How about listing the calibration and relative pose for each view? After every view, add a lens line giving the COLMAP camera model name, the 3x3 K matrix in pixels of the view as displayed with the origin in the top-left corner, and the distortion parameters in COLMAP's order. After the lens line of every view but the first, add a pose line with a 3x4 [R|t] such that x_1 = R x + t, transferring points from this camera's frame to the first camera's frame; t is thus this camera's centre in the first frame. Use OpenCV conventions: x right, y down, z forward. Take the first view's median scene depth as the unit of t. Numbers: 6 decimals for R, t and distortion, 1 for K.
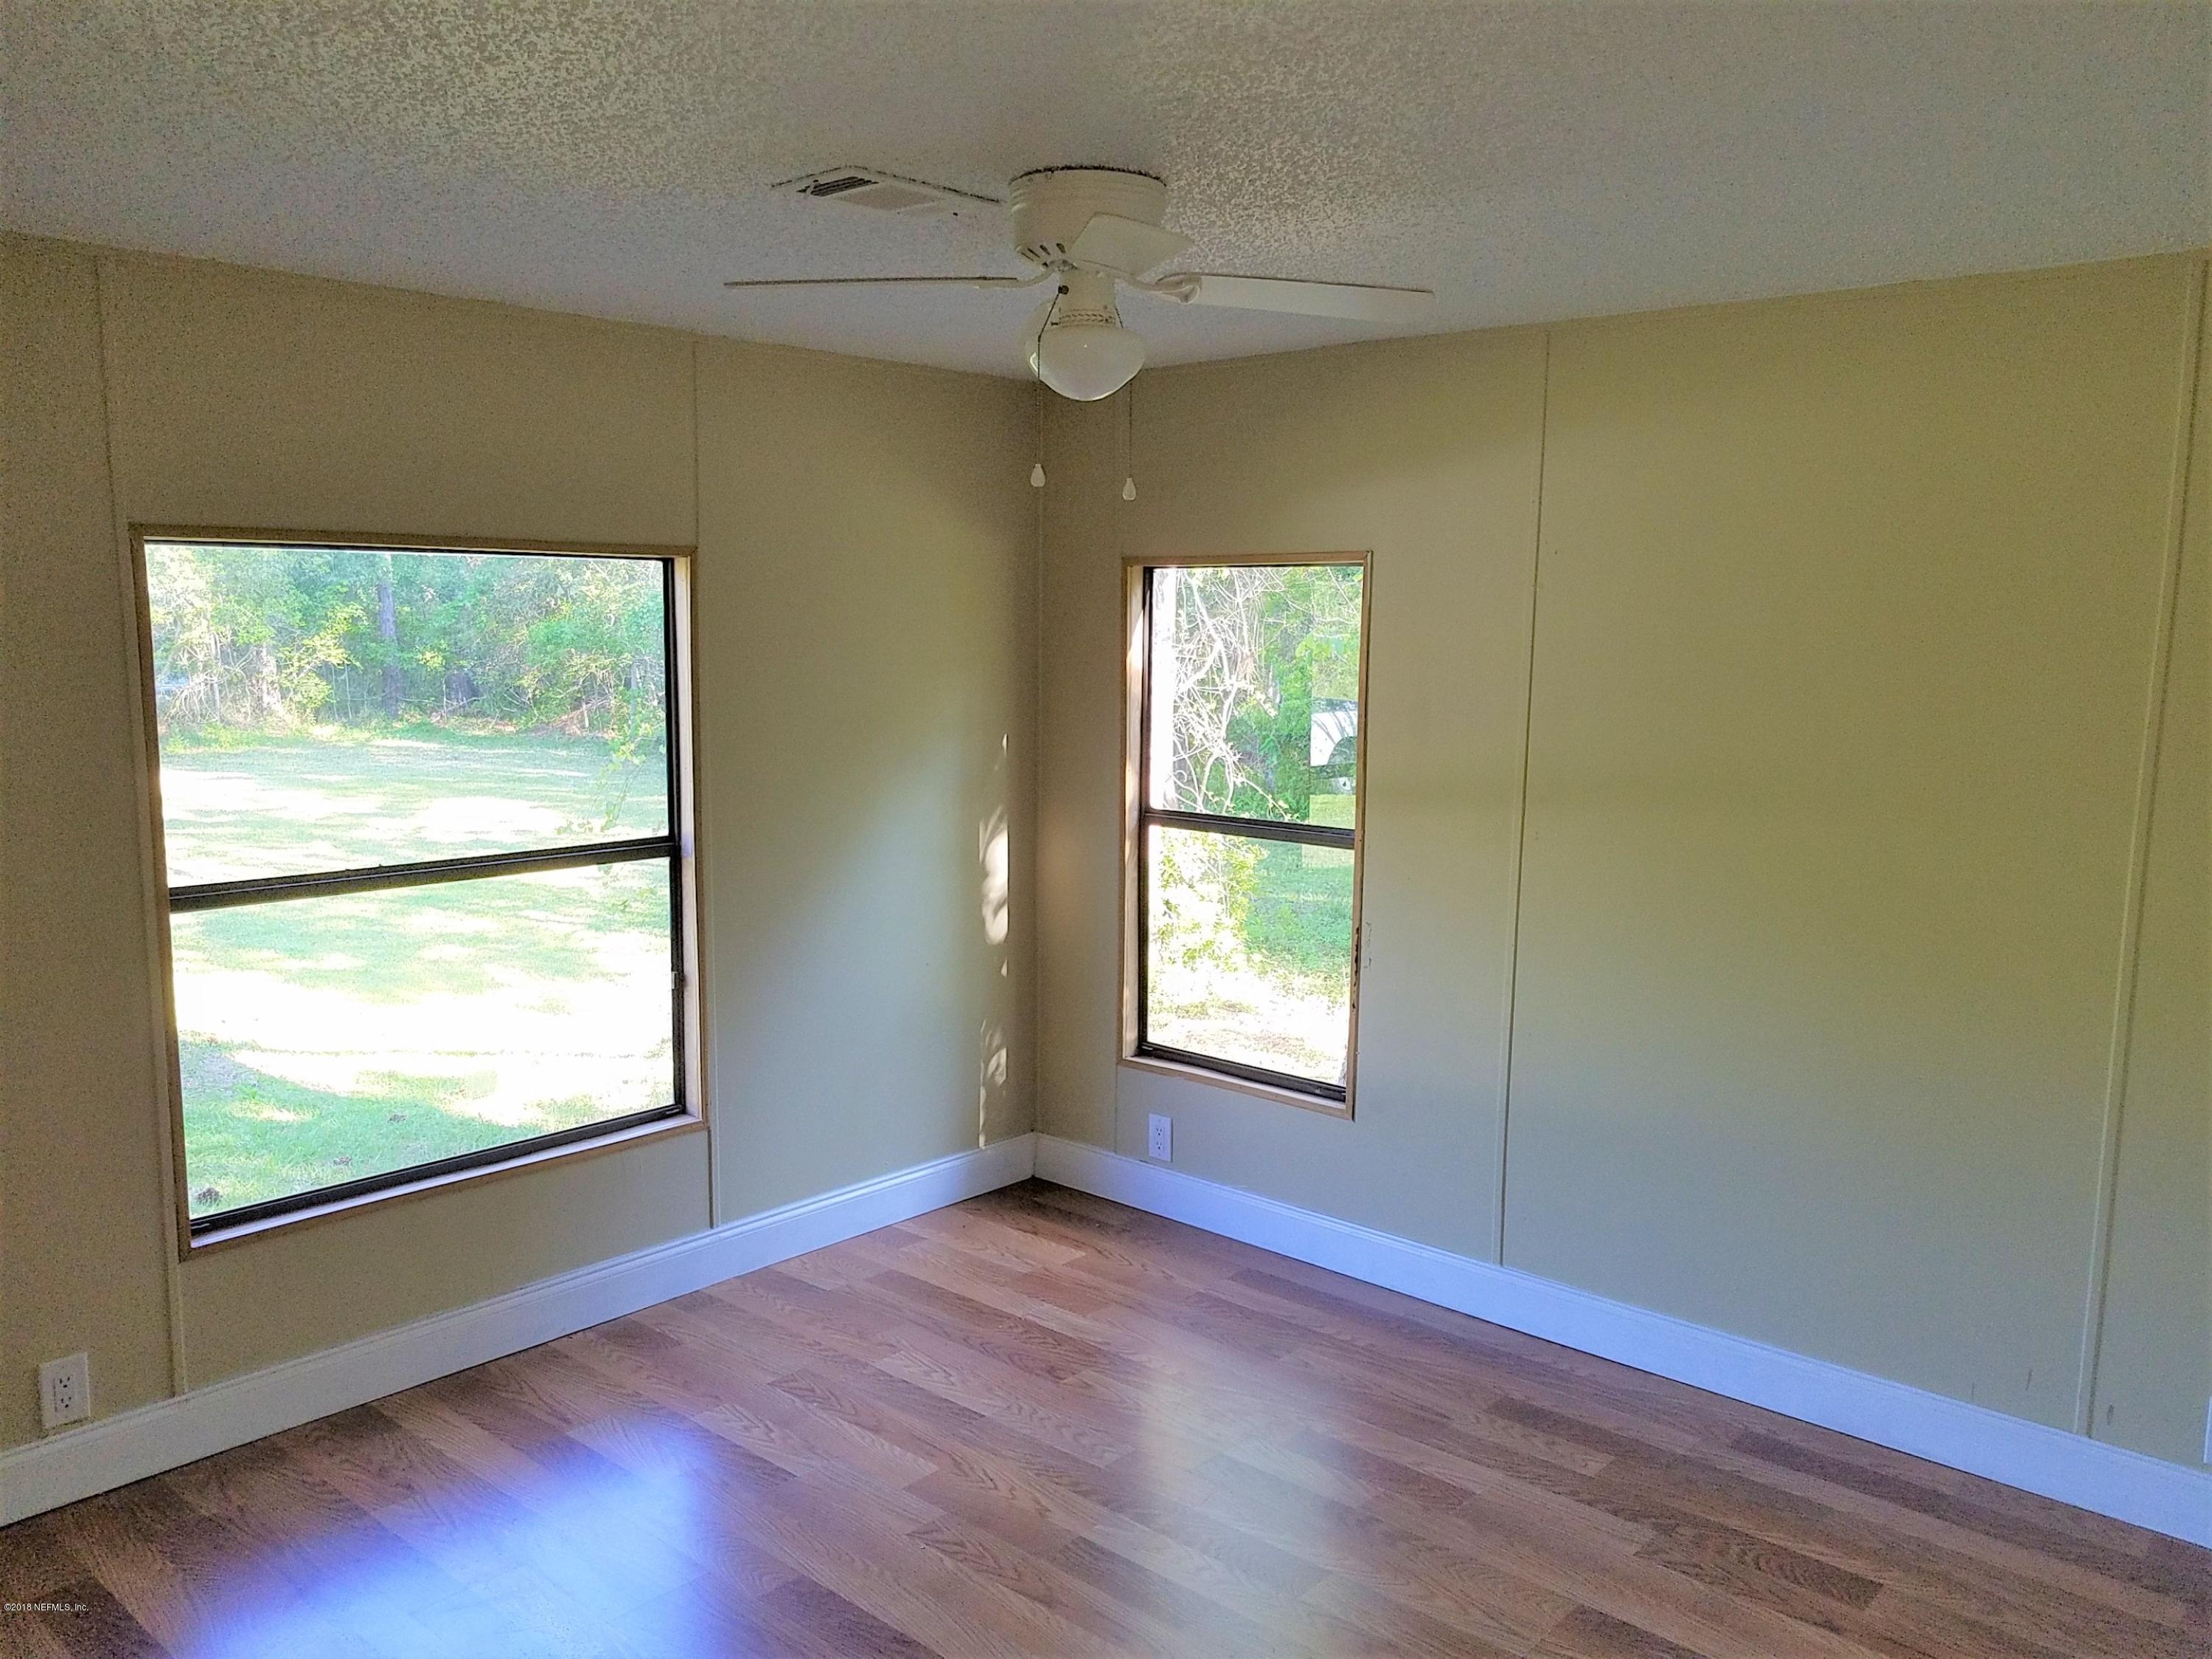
lens RADIAL K [[1711.9, 0, 1106.6], [0, 1711.9, 858.7], [0, 0, 1]] dist [0.007059, -0.005181]
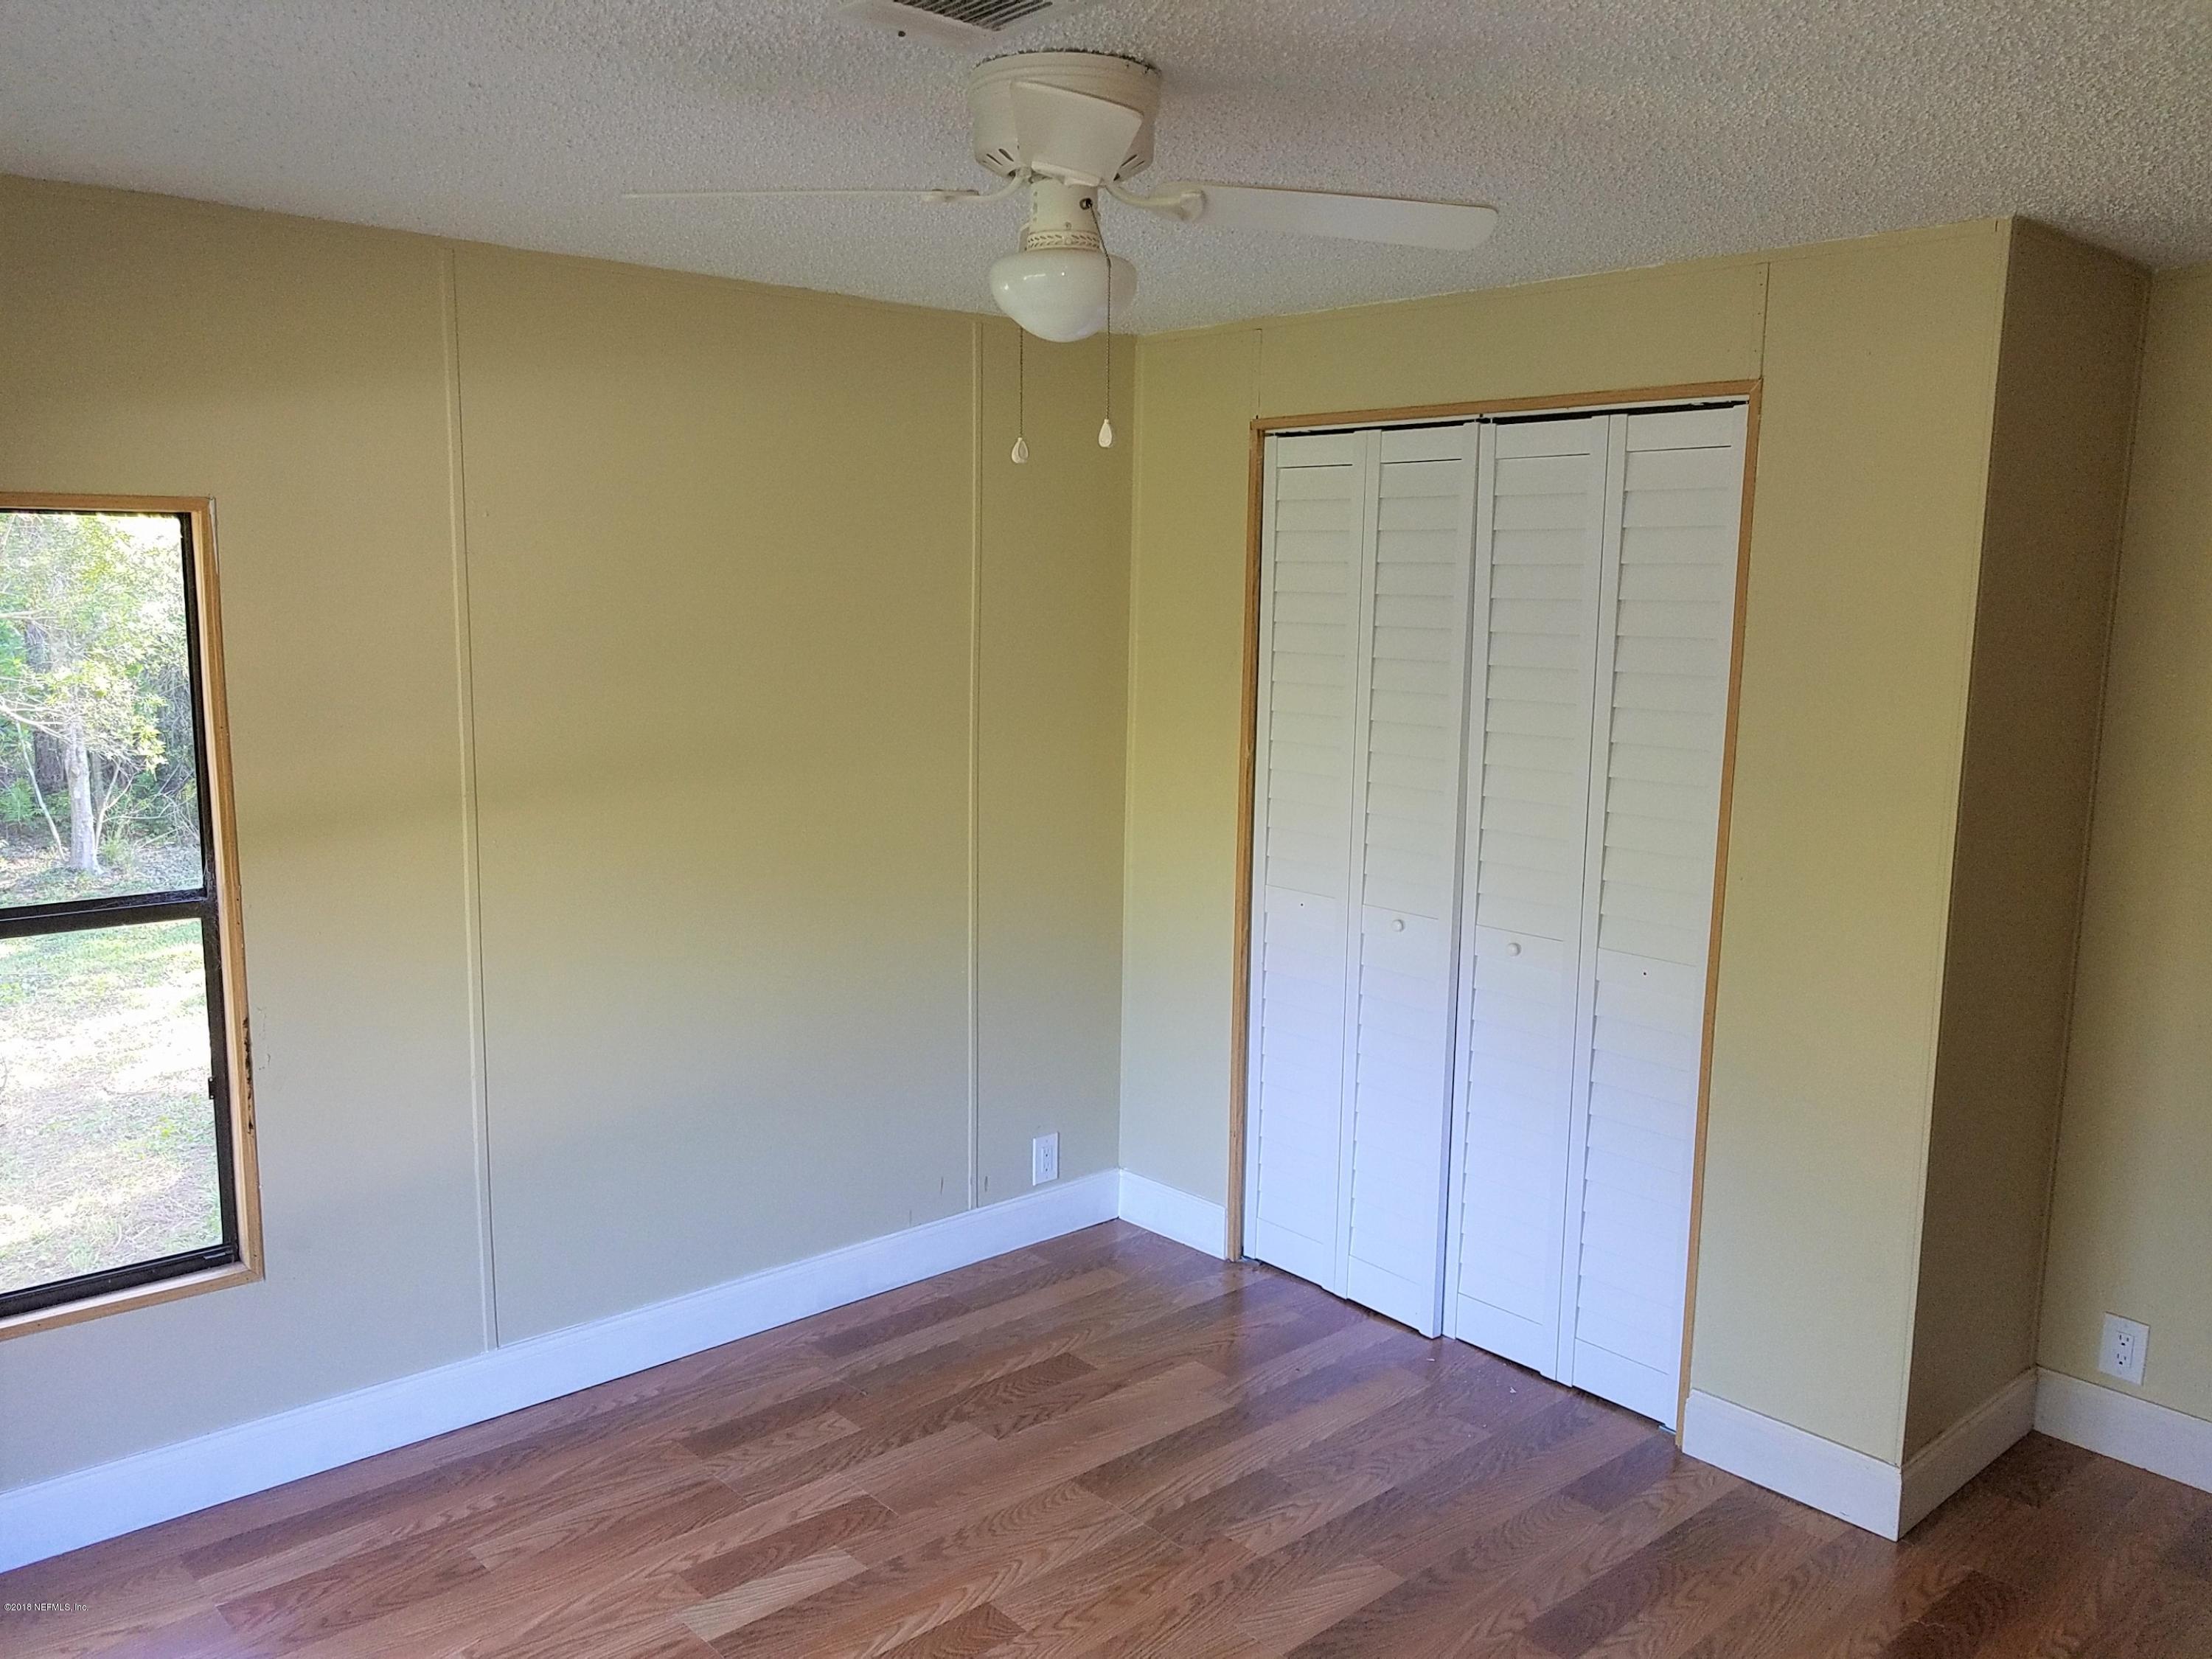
lens RADIAL K [[1733.2, 0, 1105.7], [0, 1733.2, 854.3], [0, 0, 1]] dist [0.006391, 0.001519]
pose [[0.104637, -0.169931, 0.979885, -0.662714], [0.127032, 0.979507, 0.156300, -0.122521], [-0.986364, 0.108122, 0.124079, 0.685109]]
